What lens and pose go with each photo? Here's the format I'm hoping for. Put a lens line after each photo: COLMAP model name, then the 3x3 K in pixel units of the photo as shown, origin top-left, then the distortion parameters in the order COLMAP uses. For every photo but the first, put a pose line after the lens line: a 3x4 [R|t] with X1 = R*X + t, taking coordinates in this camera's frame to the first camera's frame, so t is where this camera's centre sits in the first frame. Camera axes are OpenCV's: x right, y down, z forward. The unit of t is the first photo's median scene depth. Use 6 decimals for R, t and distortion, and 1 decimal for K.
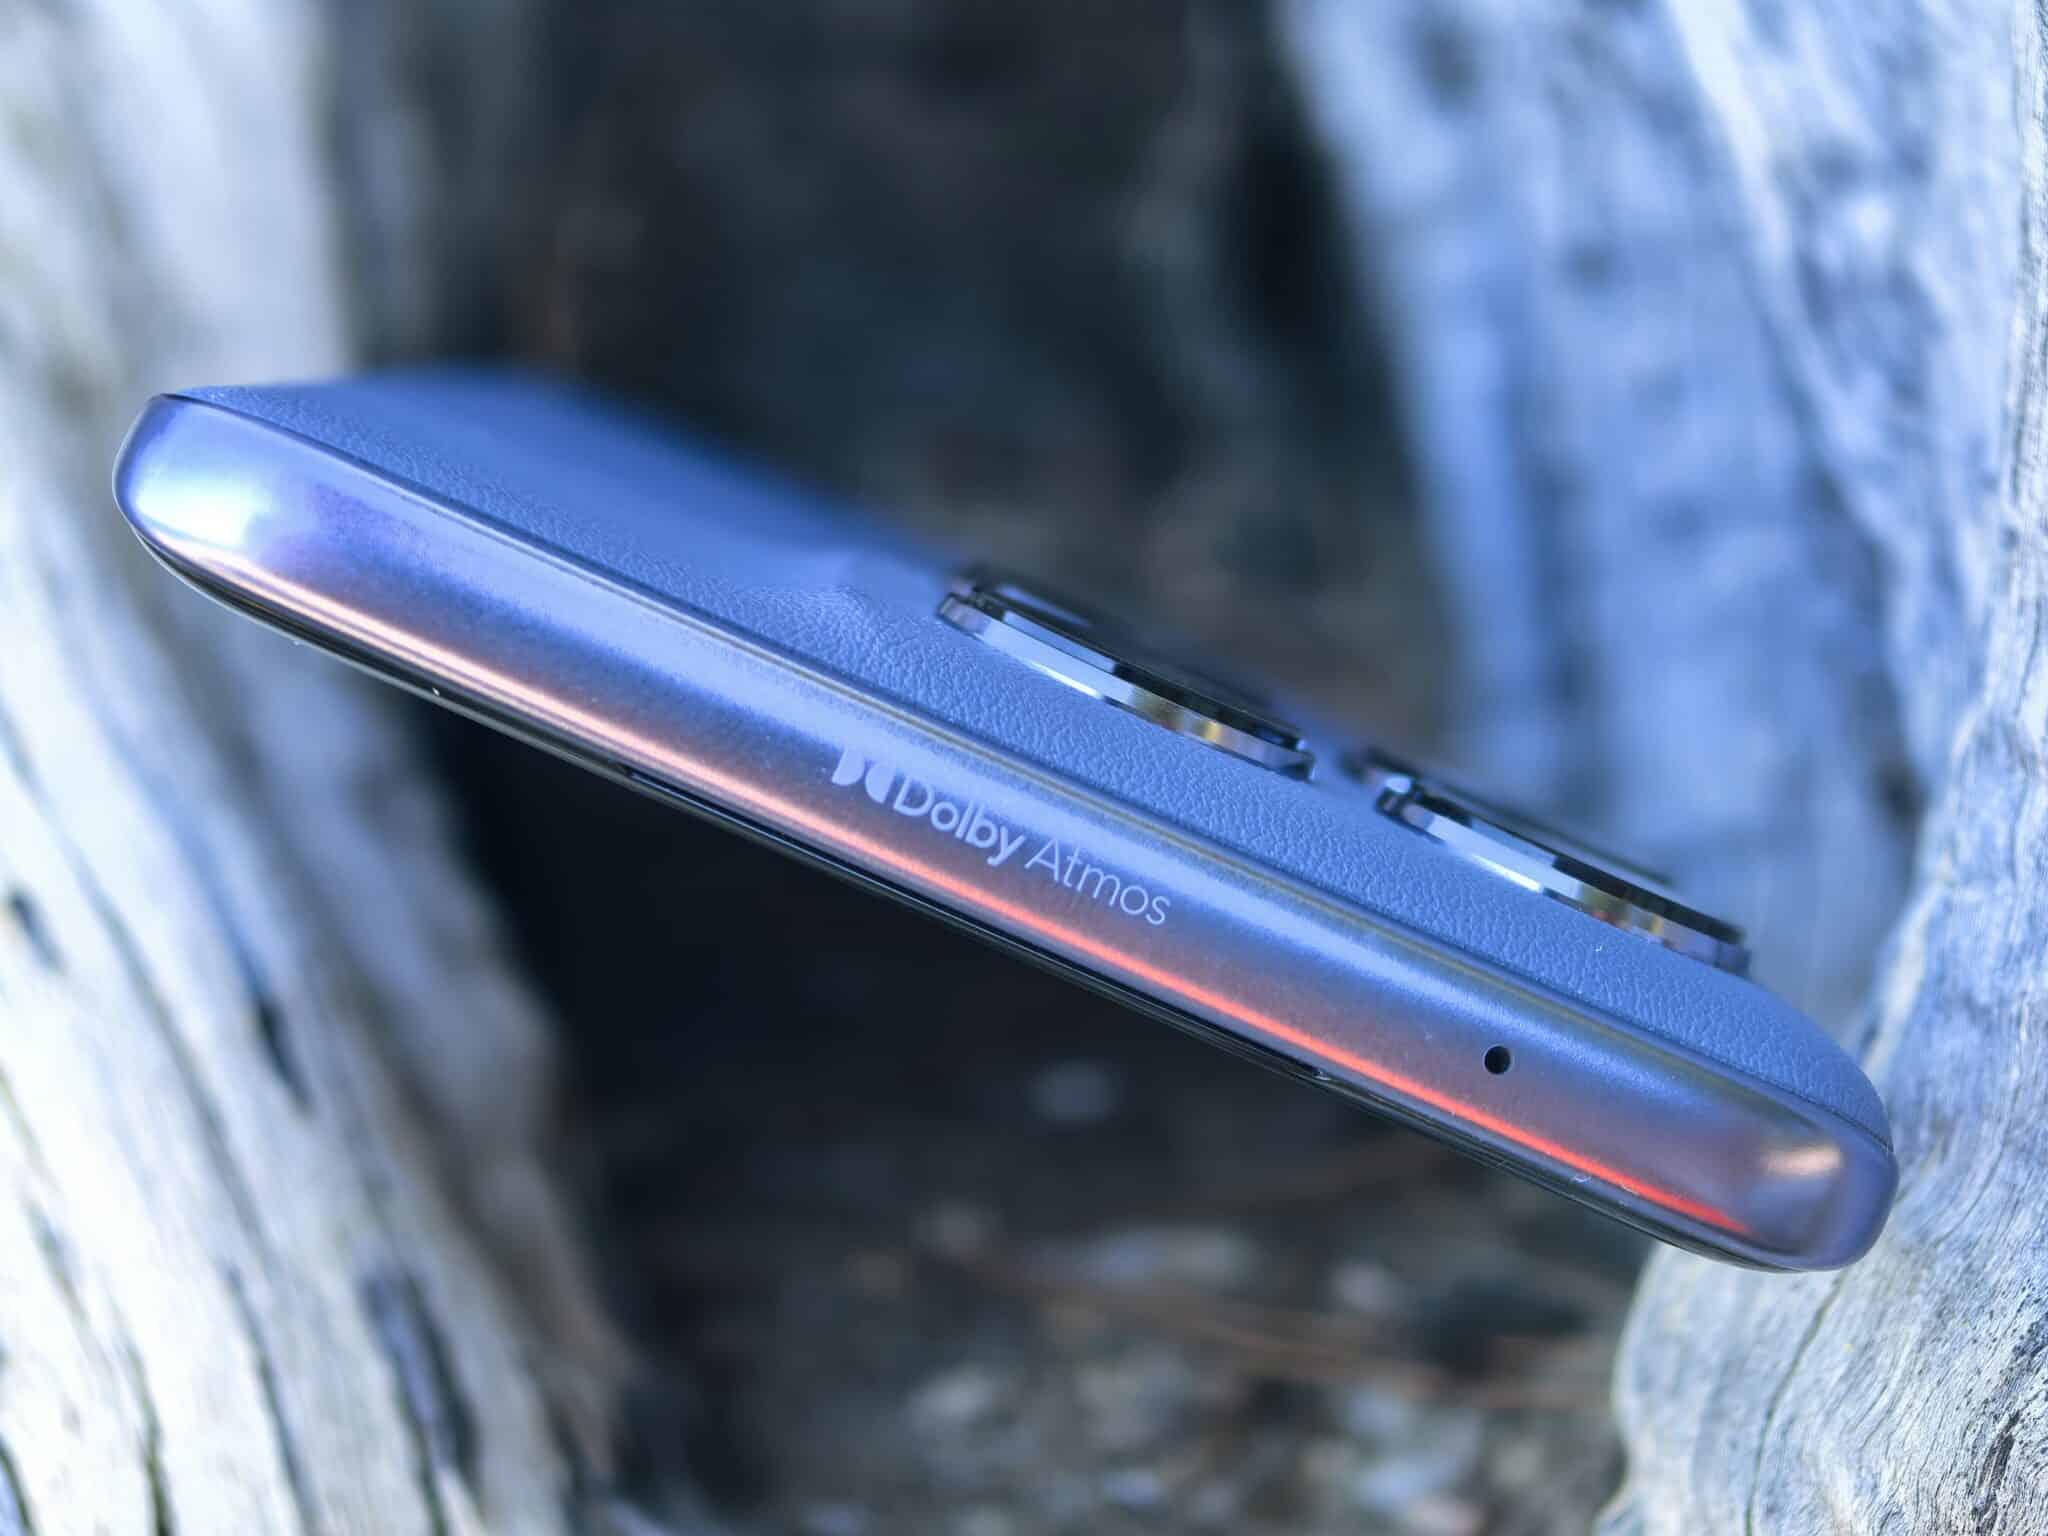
lens RADIAL K [[5634.9, 0, 1014.8], [0, 5634.9, 774.9], [0, 0, 1]] dist [0.032125, 0.000000]
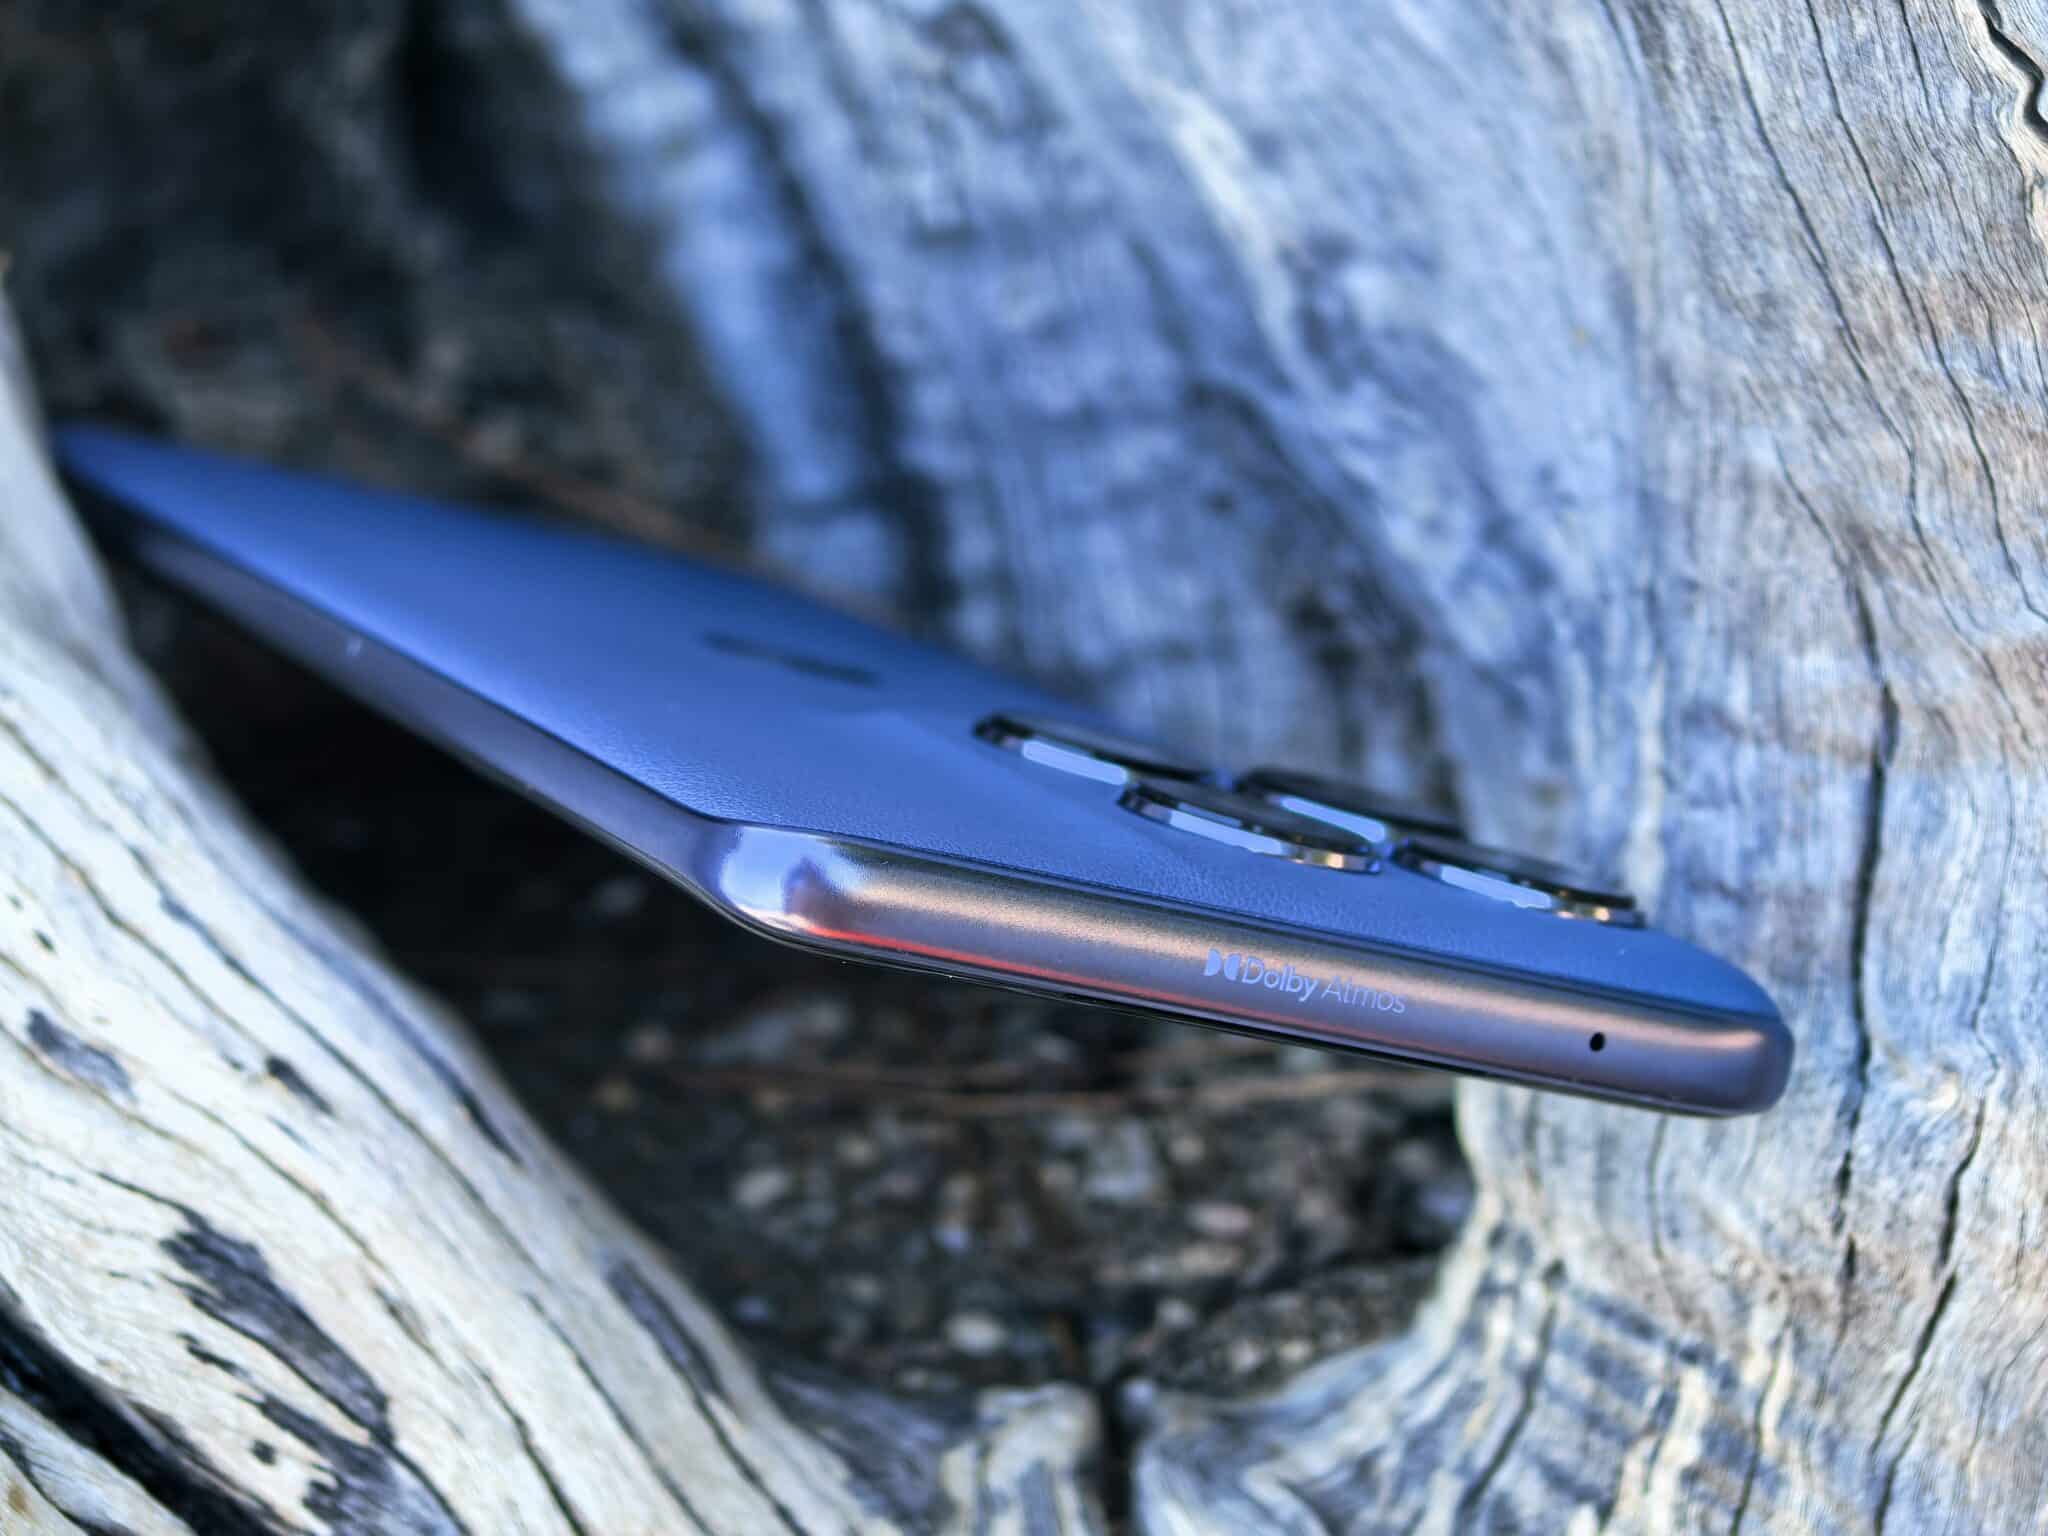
lens RADIAL K [[5634.9, 0, 1031.4], [0, 5634.9, 762.5], [0, 0, 1]] dist [0.032125, 0.000000]
pose [[0.904226, -0.223424, 0.363945, -0.508371], [0.156551, 0.966317, 0.204265, -0.308014], [-0.397324, -0.127726, 0.908746, -0.305015]]
